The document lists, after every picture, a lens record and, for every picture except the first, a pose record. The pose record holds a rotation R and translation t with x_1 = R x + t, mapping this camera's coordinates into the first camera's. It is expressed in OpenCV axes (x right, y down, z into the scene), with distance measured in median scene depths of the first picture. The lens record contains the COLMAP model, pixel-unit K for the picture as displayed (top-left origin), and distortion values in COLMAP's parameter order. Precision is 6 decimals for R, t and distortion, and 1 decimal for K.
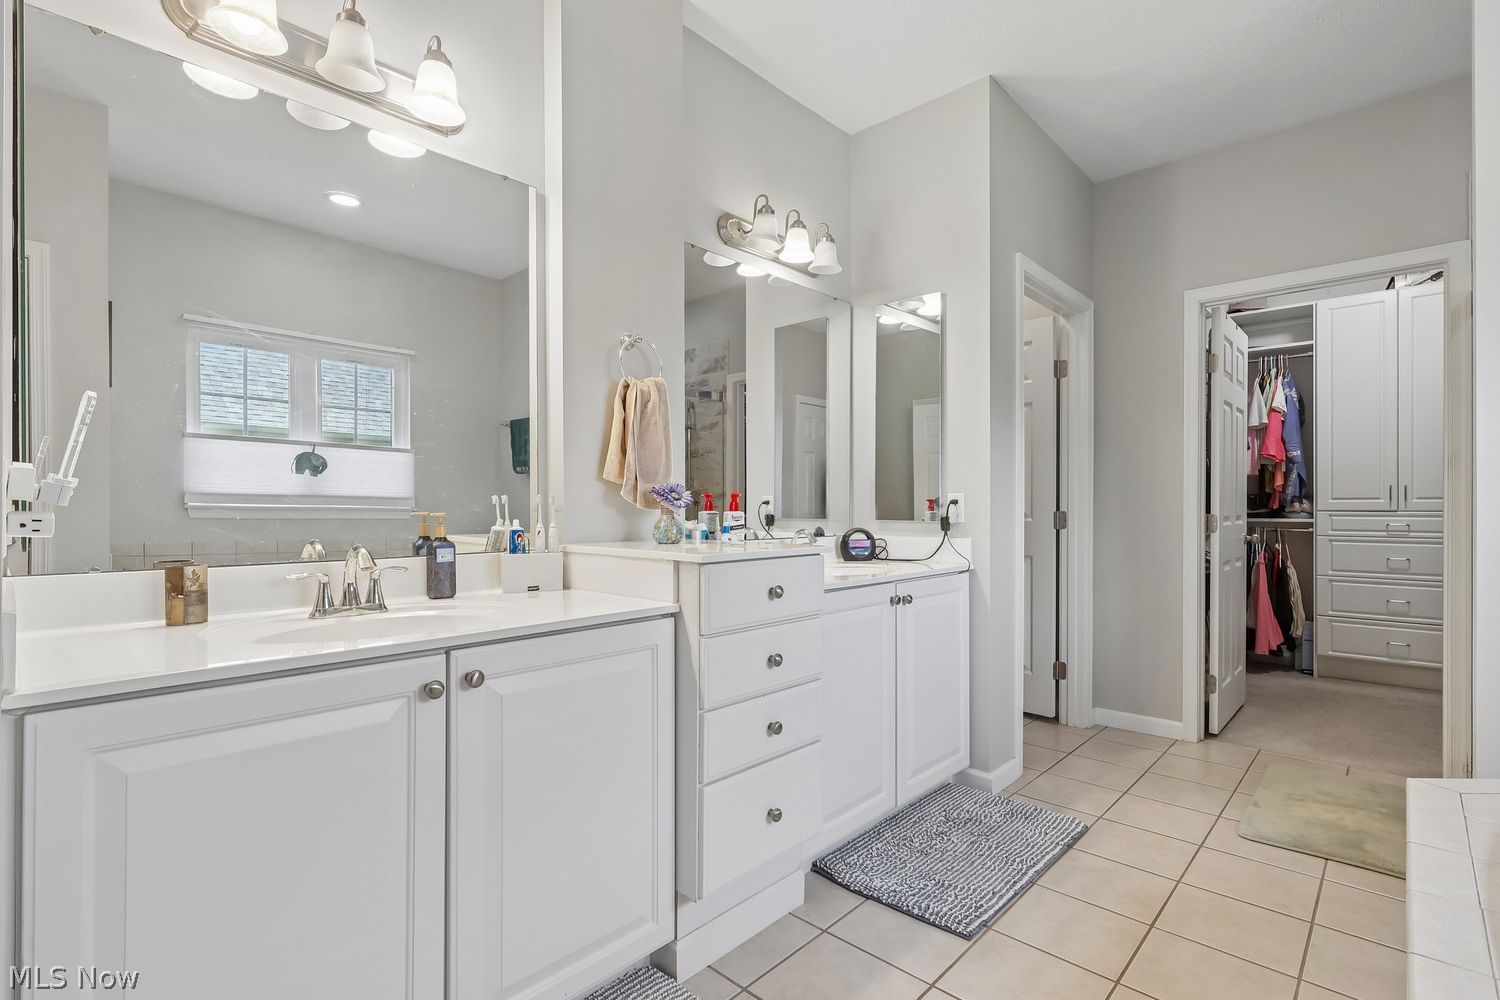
lens RADIAL K [[711.6, 0, 730.3], [0, 711.6, 504.3], [0, 0, 1]] dist [-0.002826, 0.000535]
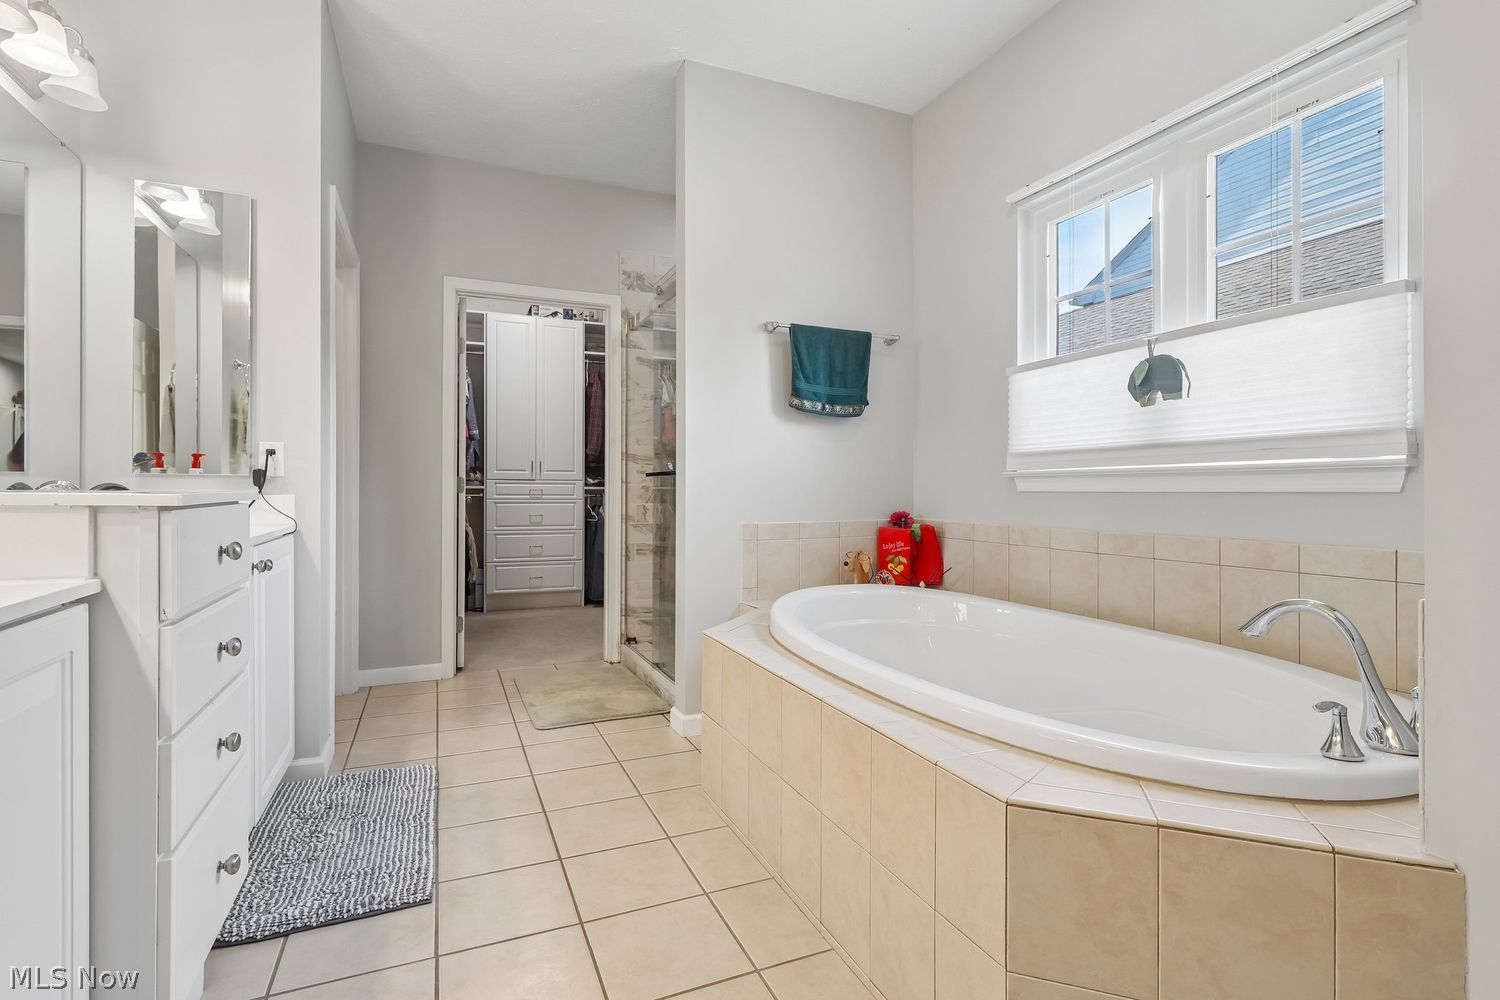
lens RADIAL K [[711.8, 0, 743.9], [0, 711.8, 488.0], [0, 0, 1]] dist [-0.000785, 0.000760]
pose [[0.380839, 0.006906, 0.924616, -0.283394], [-0.011410, 0.999931, -0.002769, 0.039951], [-0.924571, -0.009496, 0.380892, 0.183655]]
